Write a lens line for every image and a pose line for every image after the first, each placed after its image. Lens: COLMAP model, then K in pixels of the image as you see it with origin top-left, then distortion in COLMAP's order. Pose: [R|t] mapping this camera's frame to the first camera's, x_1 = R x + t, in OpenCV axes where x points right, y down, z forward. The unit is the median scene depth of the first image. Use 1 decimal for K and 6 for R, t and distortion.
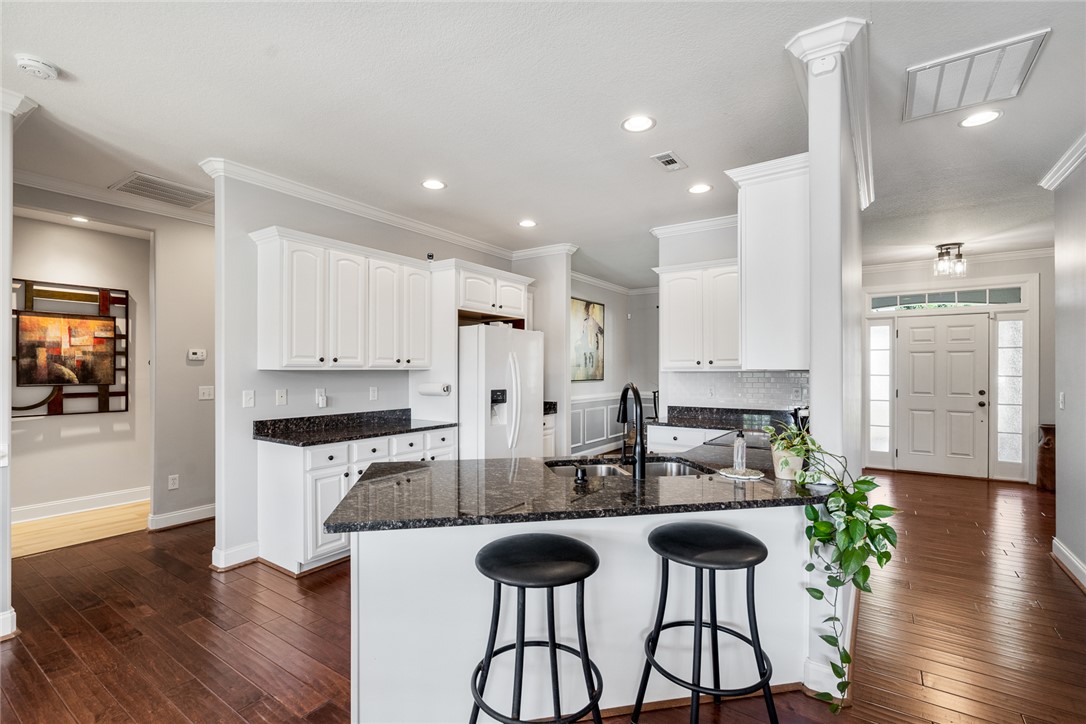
lens RADIAL K [[502.1, 0, 541.9], [0, 502.1, 368.8], [0, 0, 1]] dist [0.003647, -0.001465]
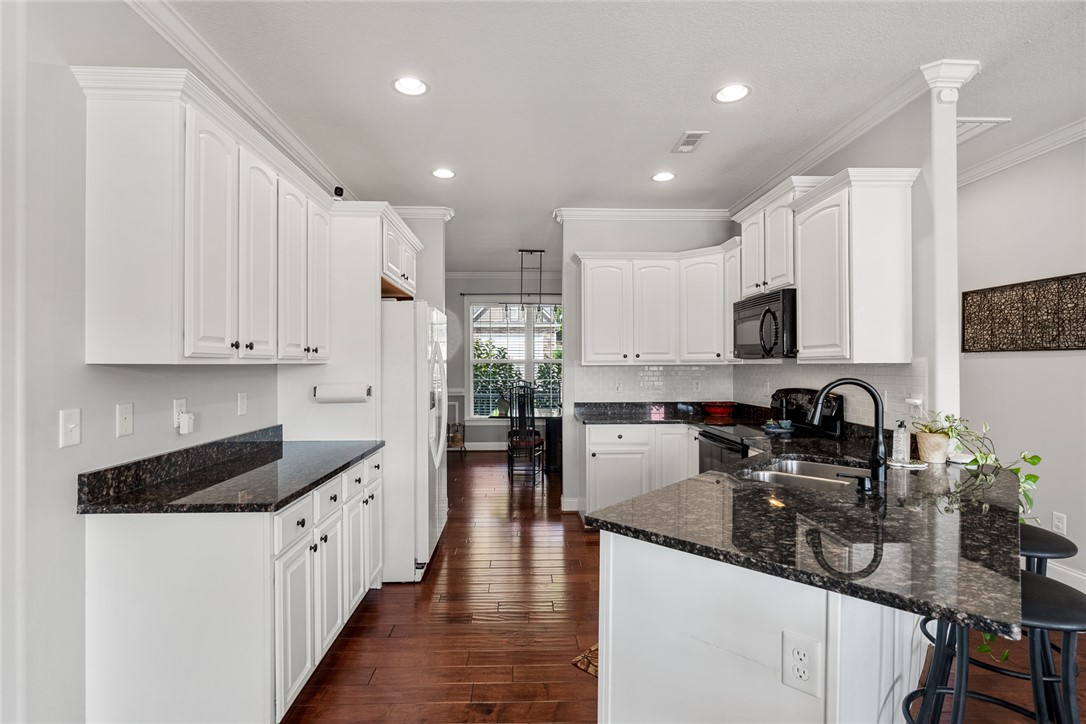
lens RADIAL K [[530.1, 0, 542.5], [0, 530.1, 360.7], [0, 0, 1]] dist [0.000296, 0.001261]
pose [[0.797194, 0.002437, 0.603718, -0.492450], [-0.000052, 0.999992, -0.003968, 0.000978], [-0.603723, 0.003132, 0.797188, 0.329126]]
